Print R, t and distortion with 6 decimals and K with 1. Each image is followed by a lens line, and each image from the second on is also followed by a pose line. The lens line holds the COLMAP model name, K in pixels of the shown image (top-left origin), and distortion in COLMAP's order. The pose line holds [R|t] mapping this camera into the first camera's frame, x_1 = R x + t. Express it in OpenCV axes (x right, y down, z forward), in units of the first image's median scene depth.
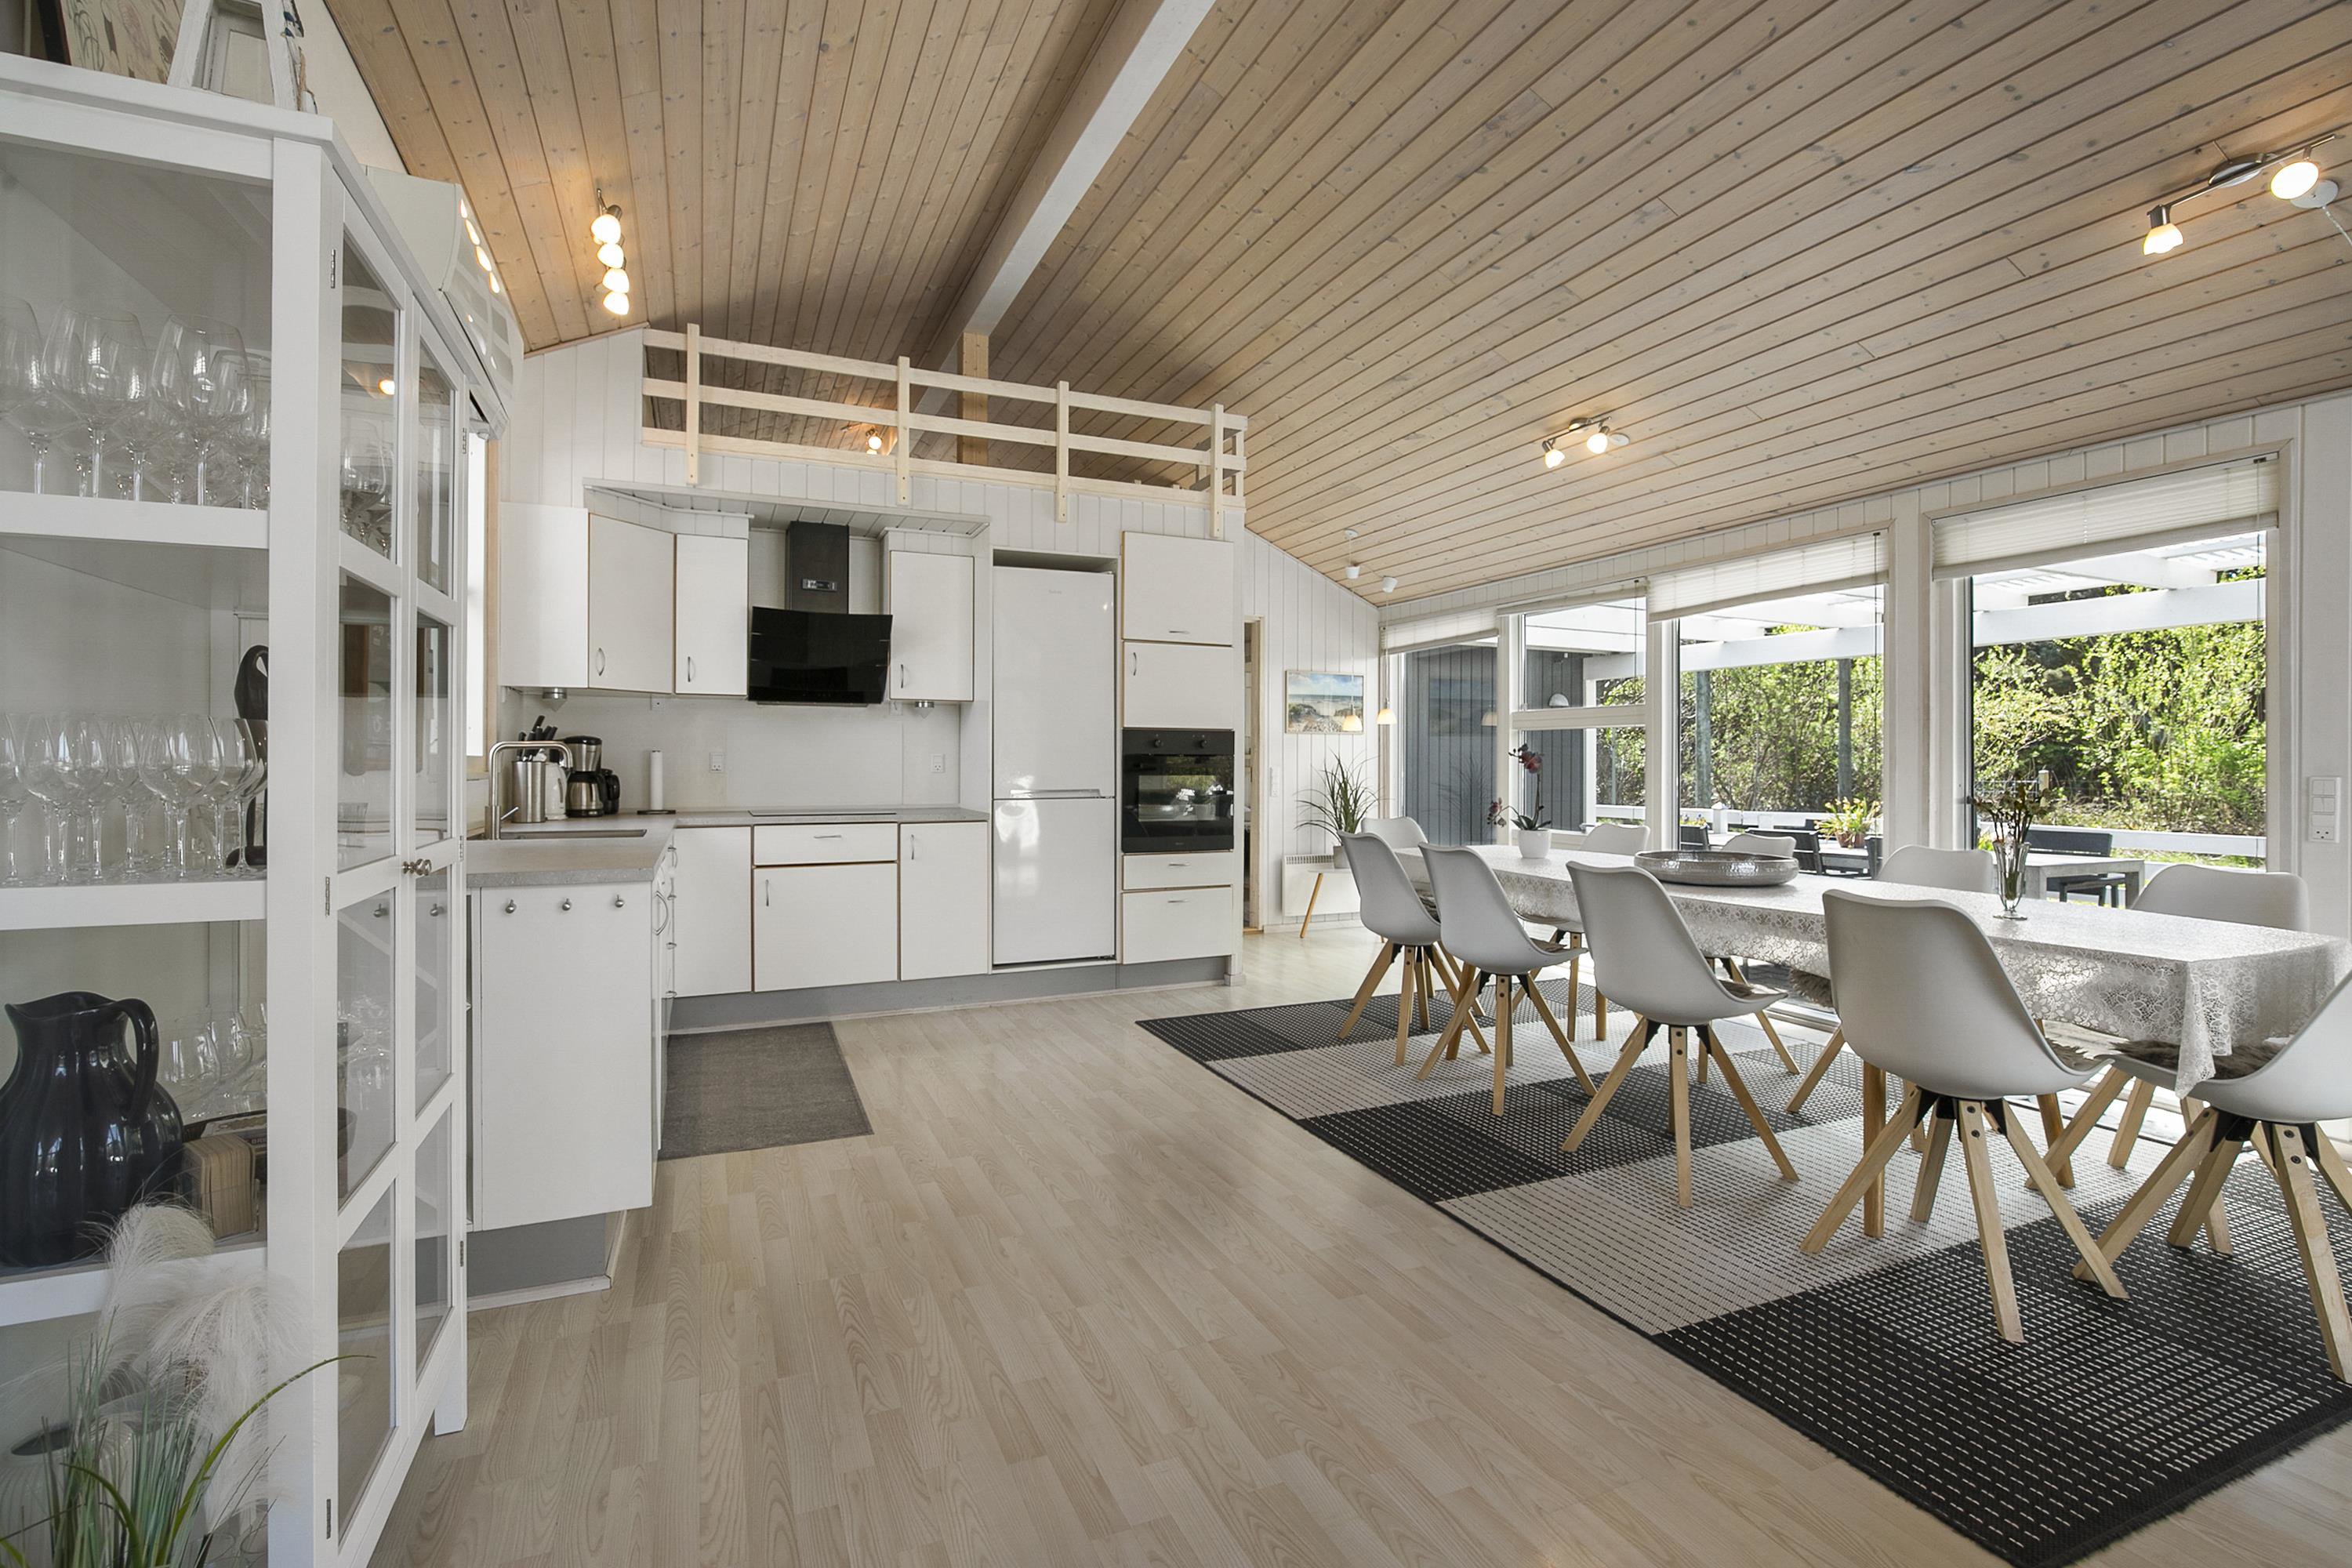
lens RADIAL K [[1073.8, 0, 1176.4], [0, 1073.8, 767.8], [0, 0, 1]] dist [-0.017173, 0.003993]
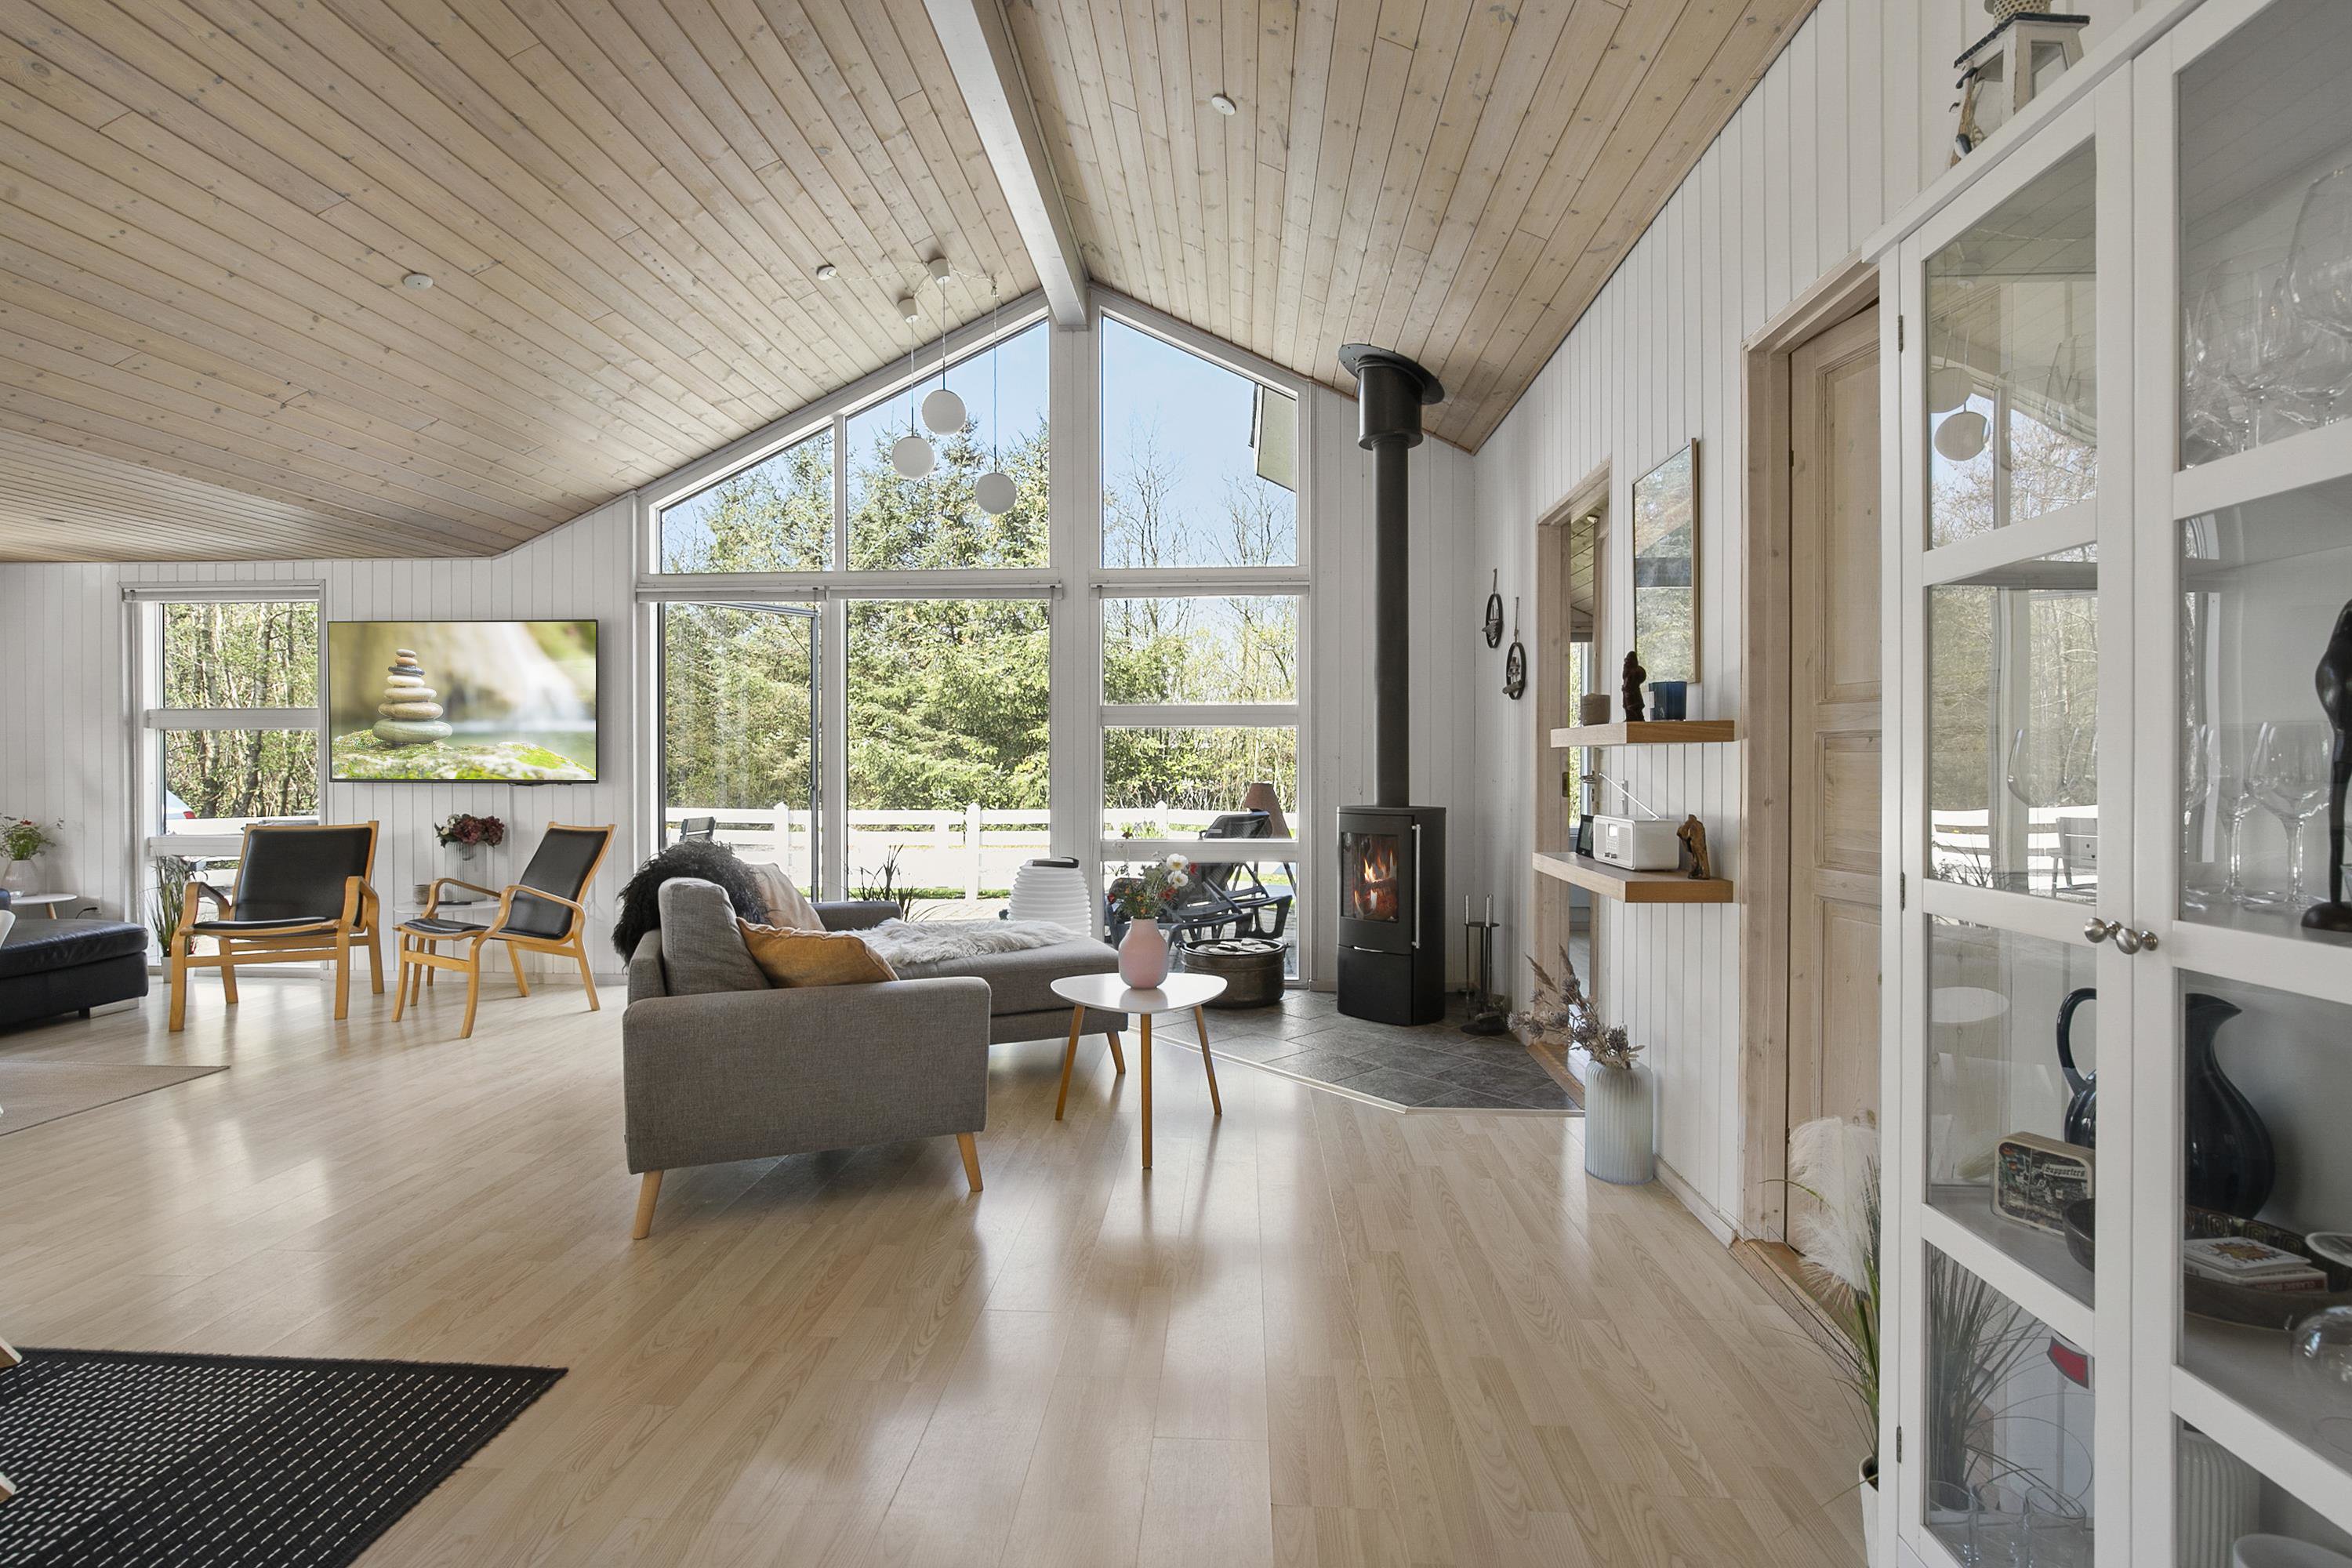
lens RADIAL K [[1073.8, 0, 1176.4], [0, 1073.8, 767.8], [0, 0, 1]] dist [-0.017173, 0.003993]
pose [[-0.890528, -0.003308, 0.454916, -0.149743], [0.001083, 0.999955, 0.009393, -0.004177], [-0.454927, 0.008857, -0.890485, 0.560077]]
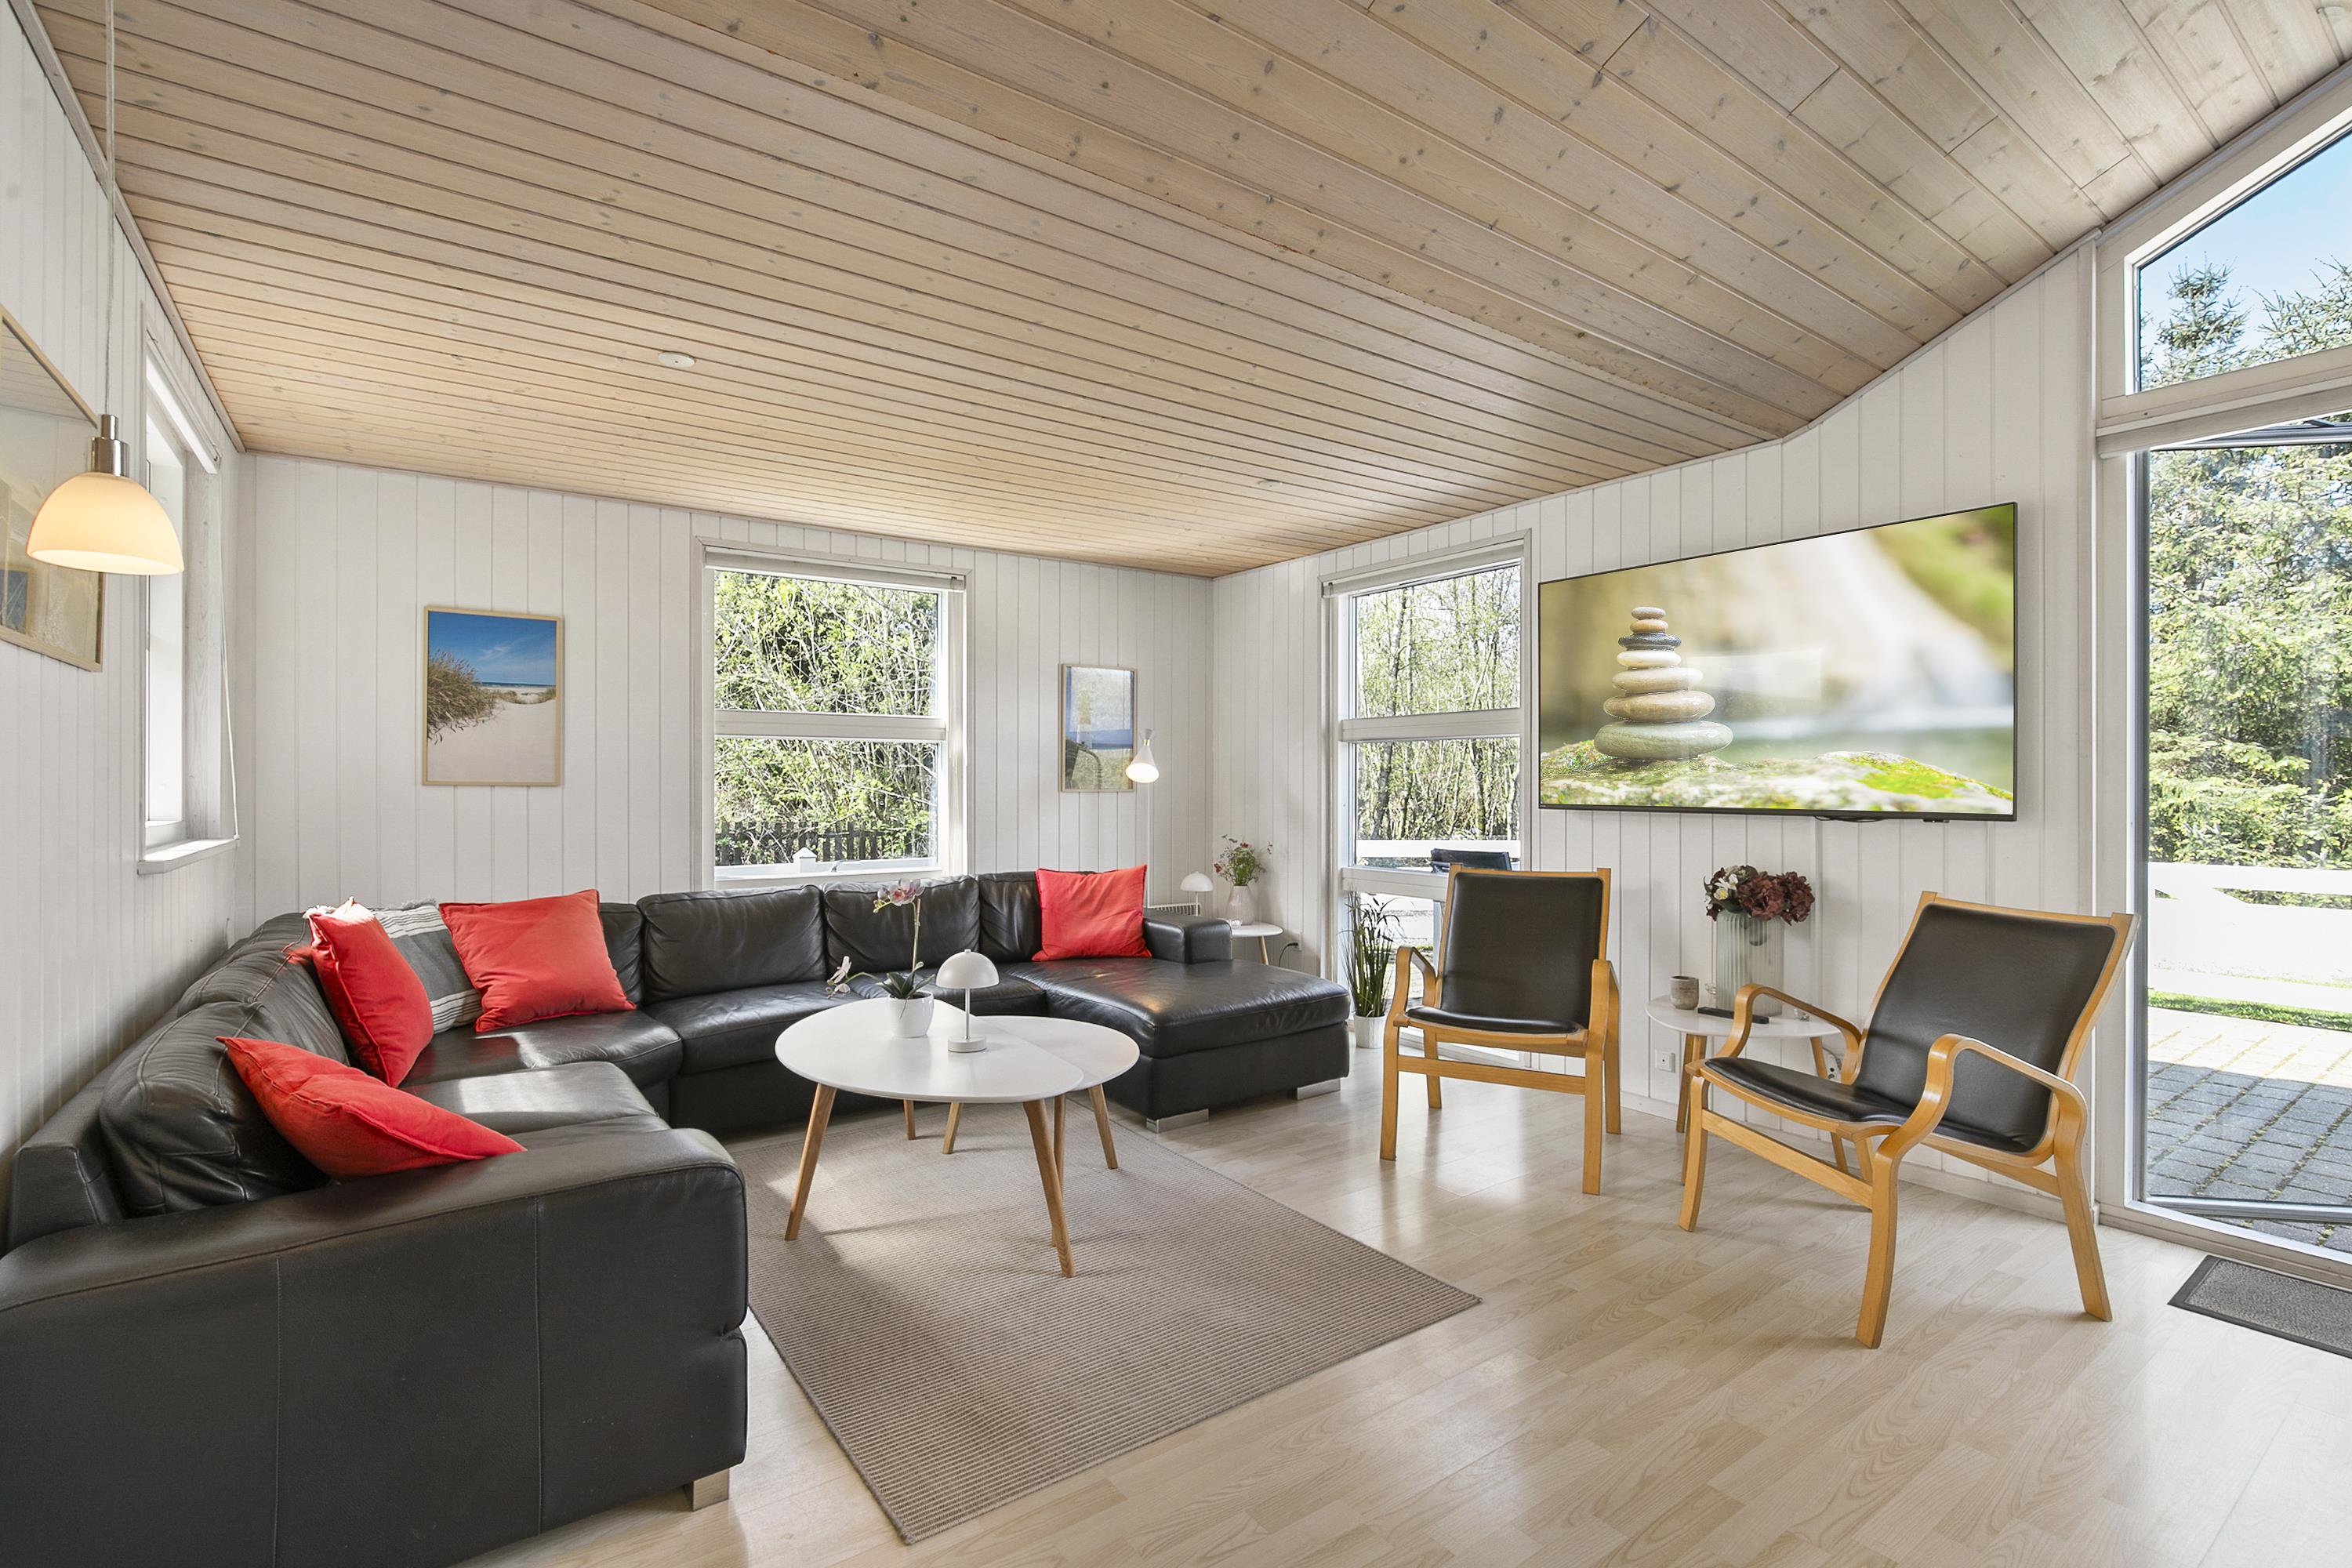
lens RADIAL K [[1068.5, 0, 1176.0], [0, 1068.5, 784.0], [0, 0, 1]] dist [-0.017710, 0.005088]
pose [[-0.206348, -0.002125, 0.978476, 0.438945], [0.003595, 0.999989, 0.002930, -0.001505], [-0.978472, 0.004123, -0.206338, 0.397247]]
